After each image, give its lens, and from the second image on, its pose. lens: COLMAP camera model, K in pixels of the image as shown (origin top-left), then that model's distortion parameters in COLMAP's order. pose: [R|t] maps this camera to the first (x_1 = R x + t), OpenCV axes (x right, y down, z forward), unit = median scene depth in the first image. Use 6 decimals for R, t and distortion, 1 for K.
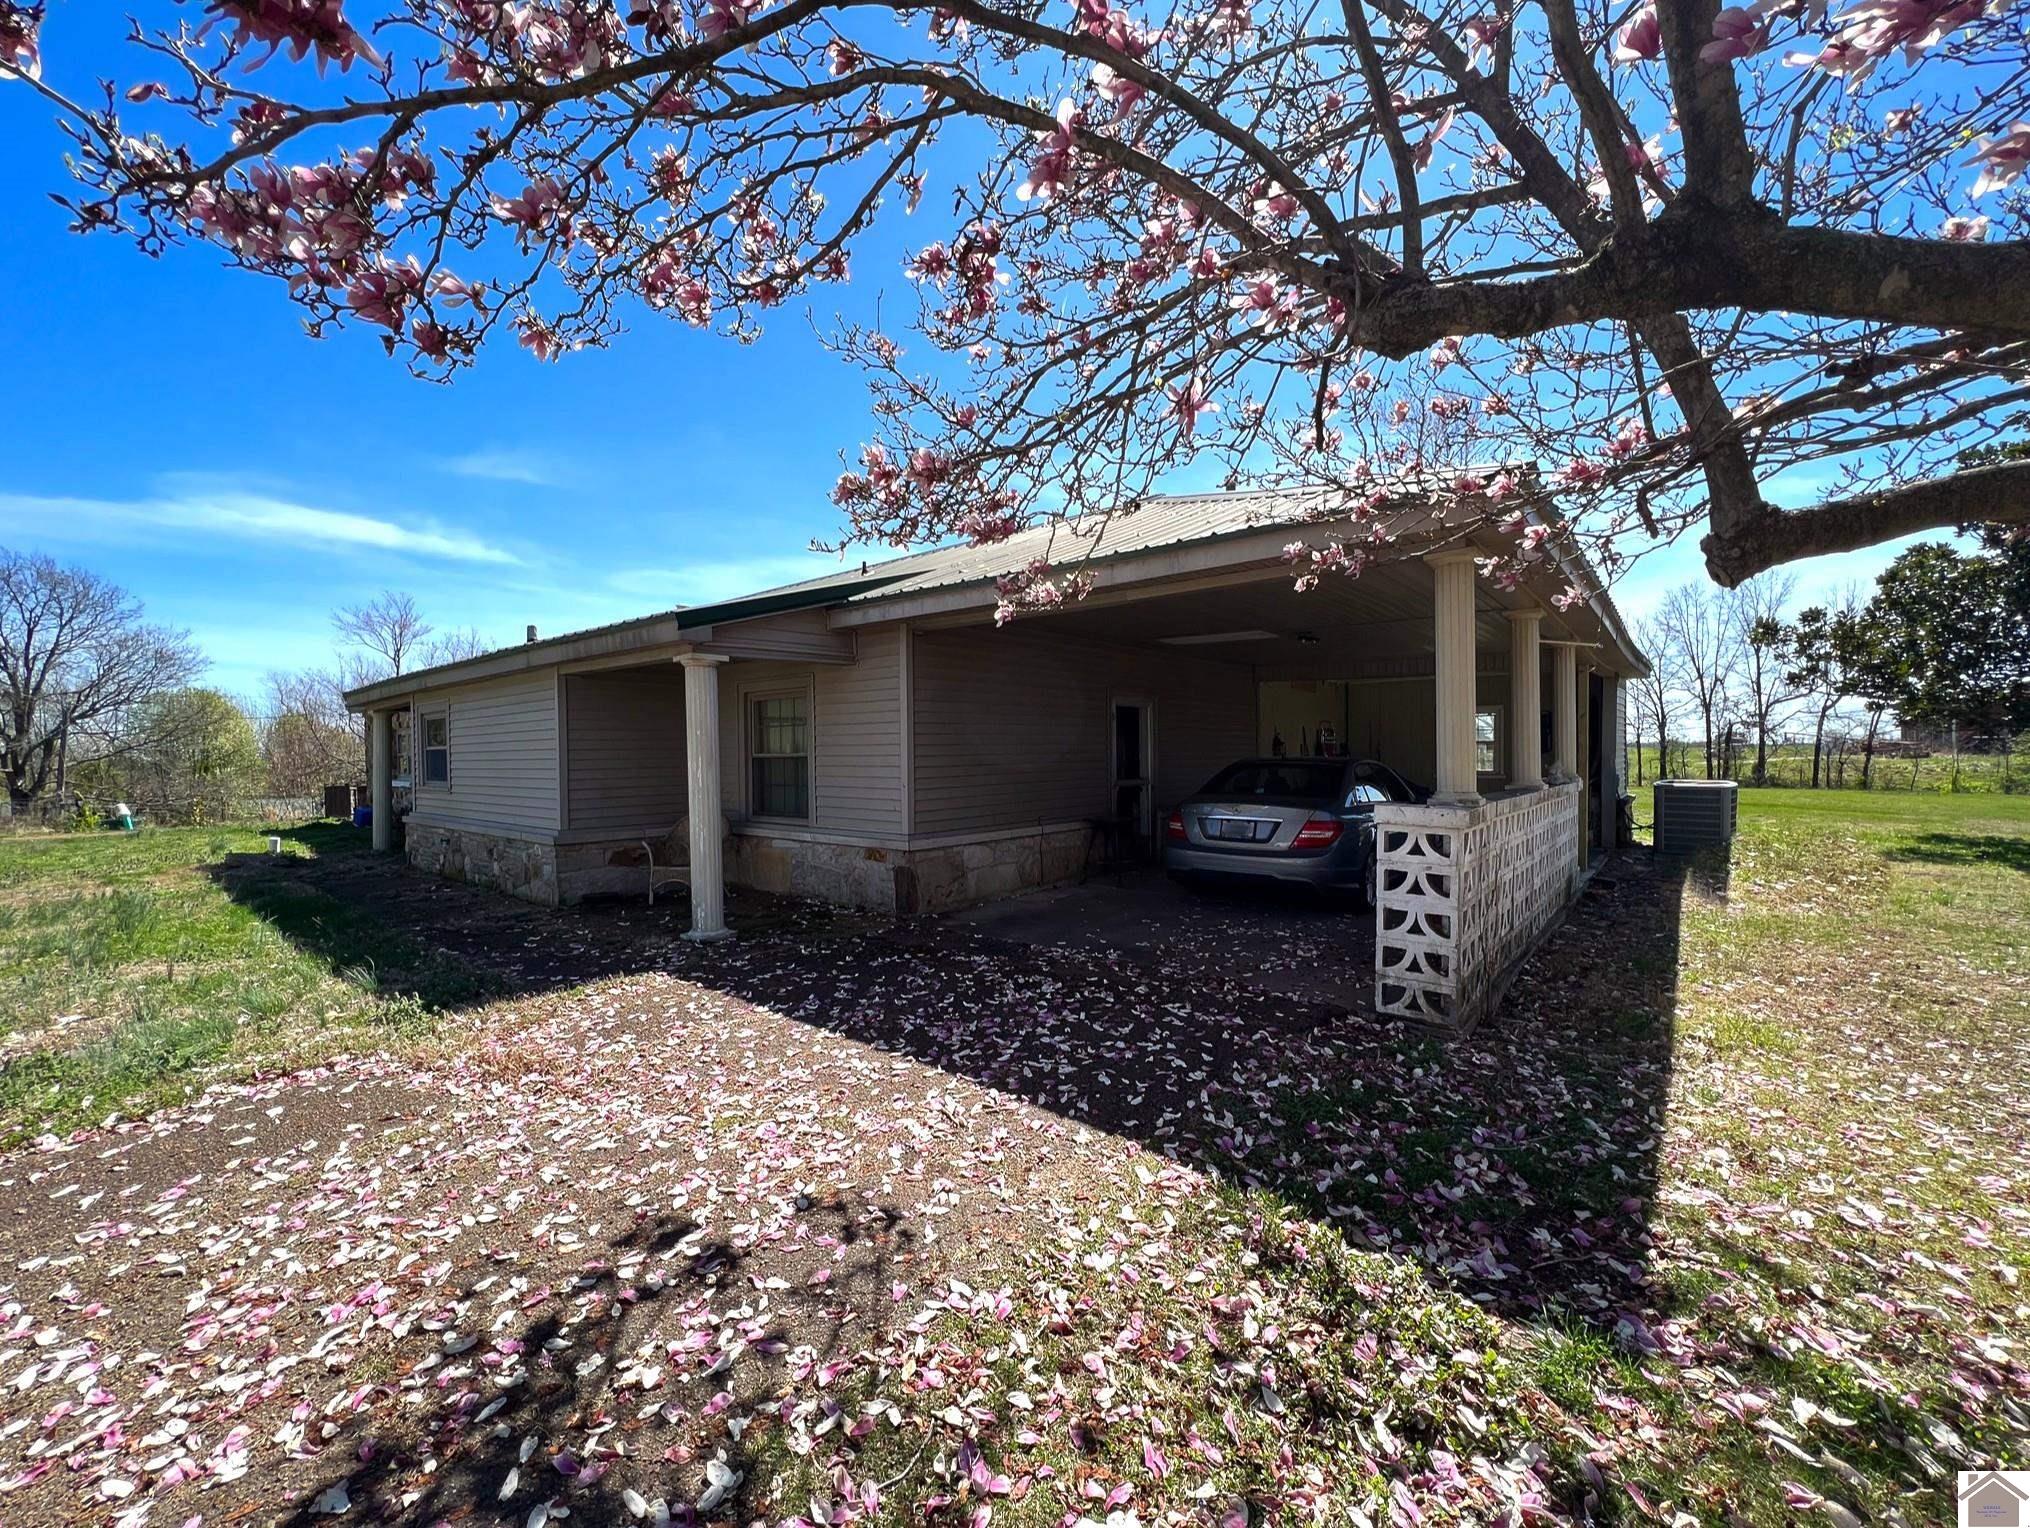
lens RADIAL K [[817.0, 0, 1013.2], [0, 817.0, 763.5], [0, 0, 1]] dist [-0.001944, 0.000111]
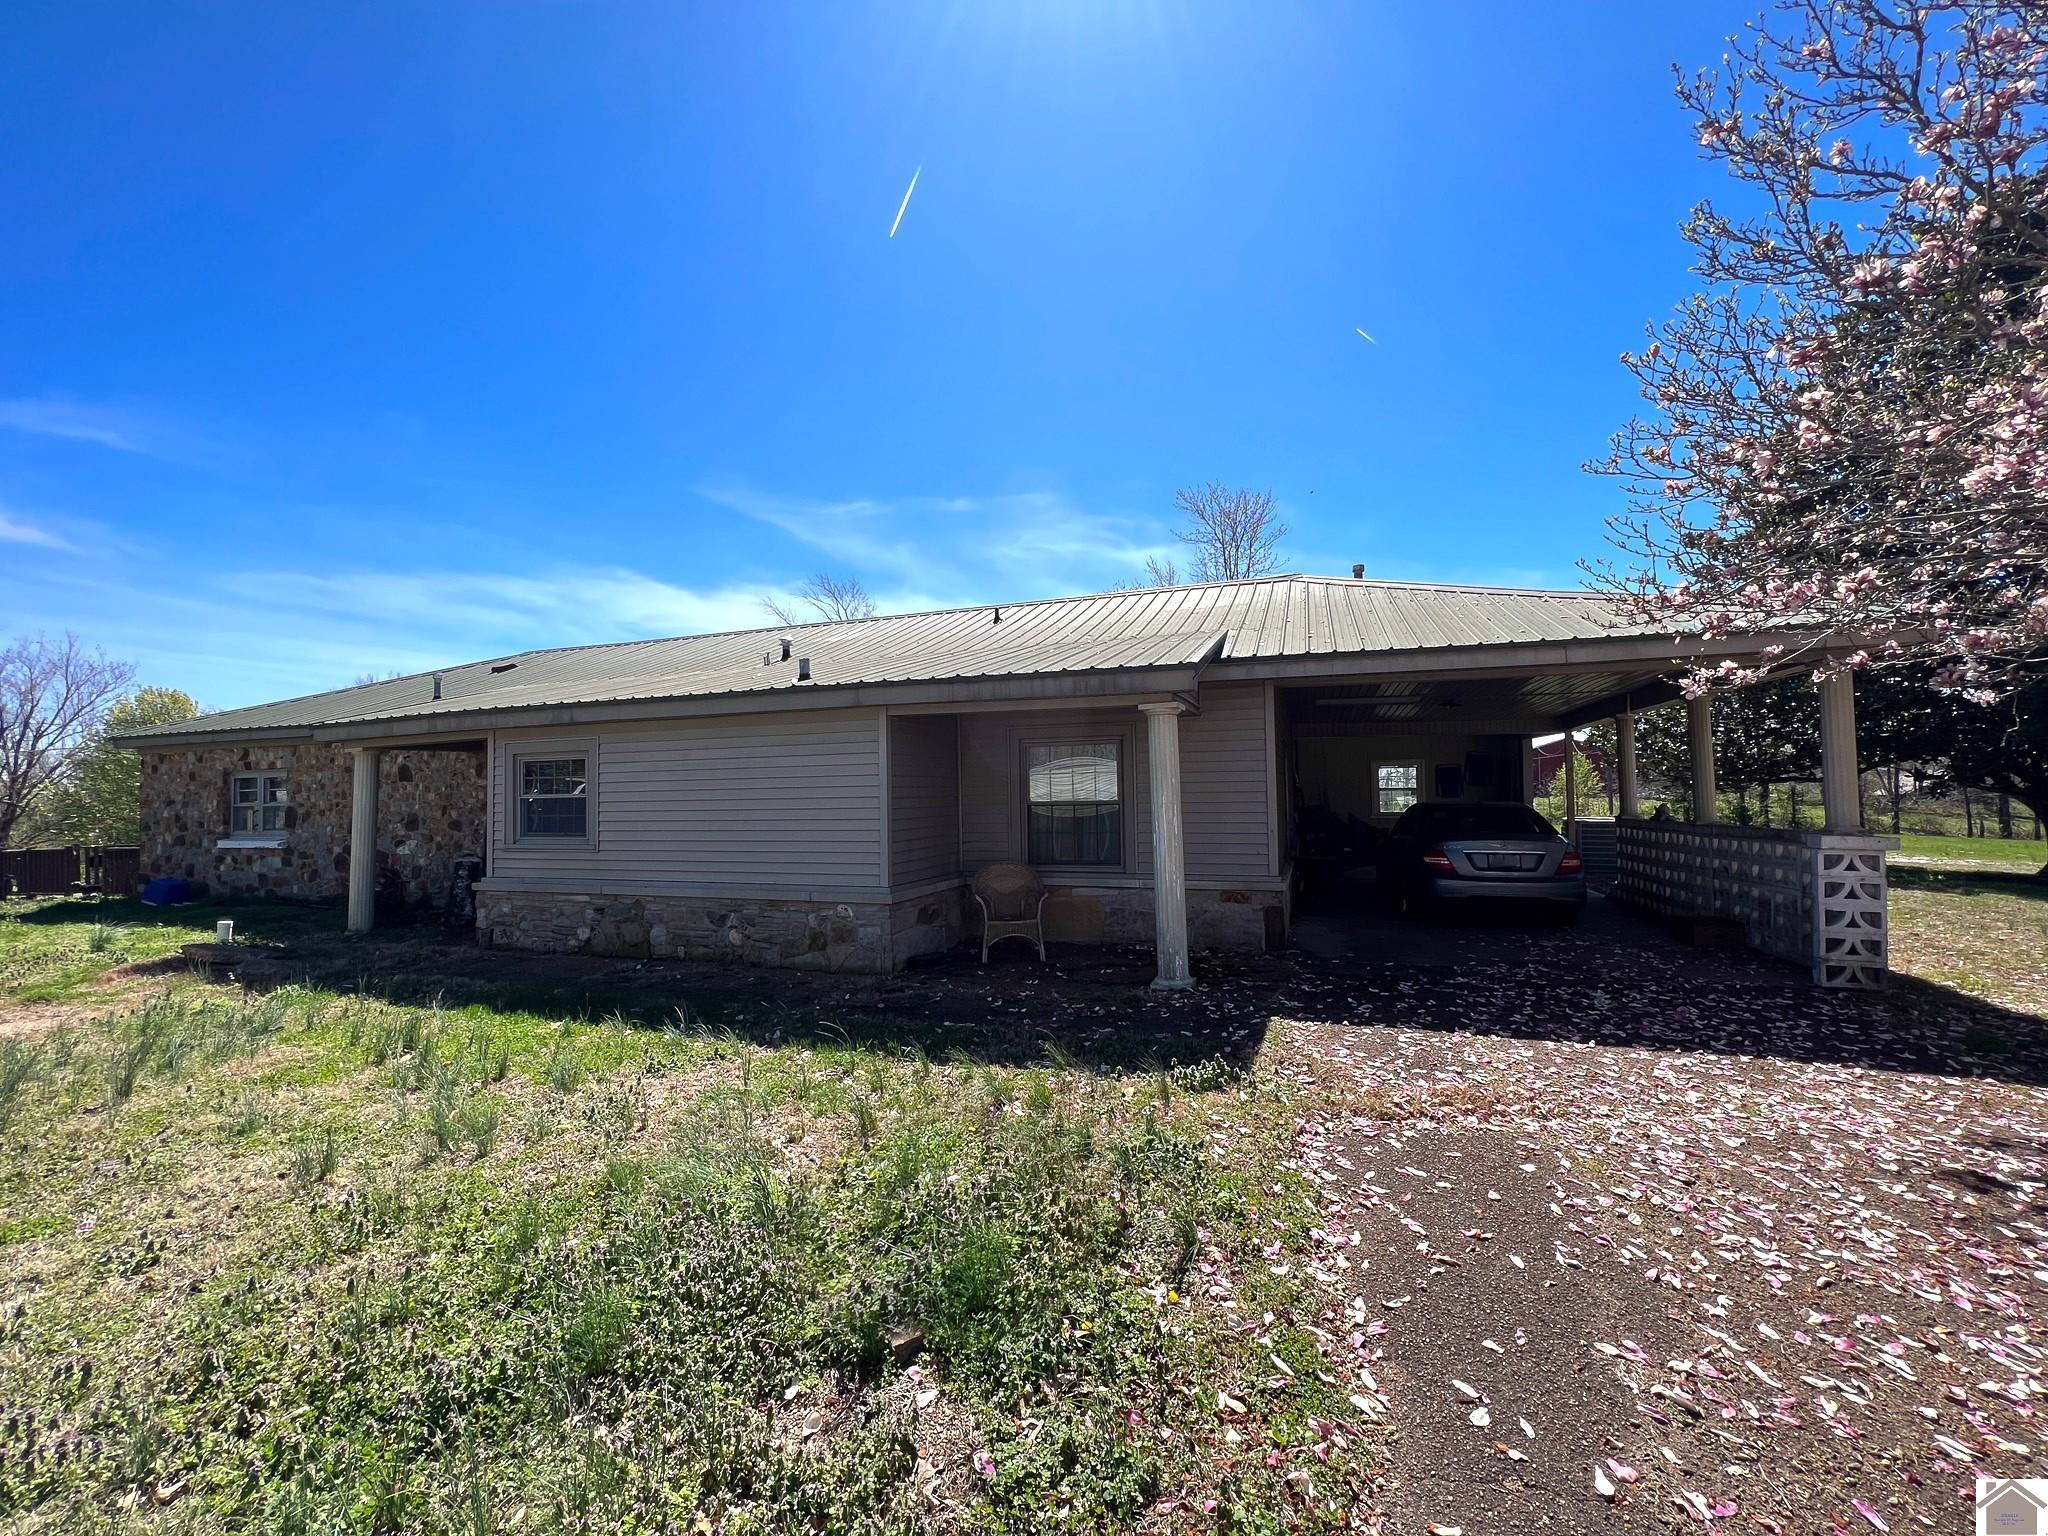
lens RADIAL K [[824.3, 0, 975.9], [0, 824.3, 768.4], [0, 0, 1]] dist [-0.001944, 0.000111]
pose [[0.937374, 0.007582, 0.348242, -1.391728], [0.009041, 0.998897, -0.046085, -0.011991], [-0.348207, 0.046347, 0.936271, 0.187416]]
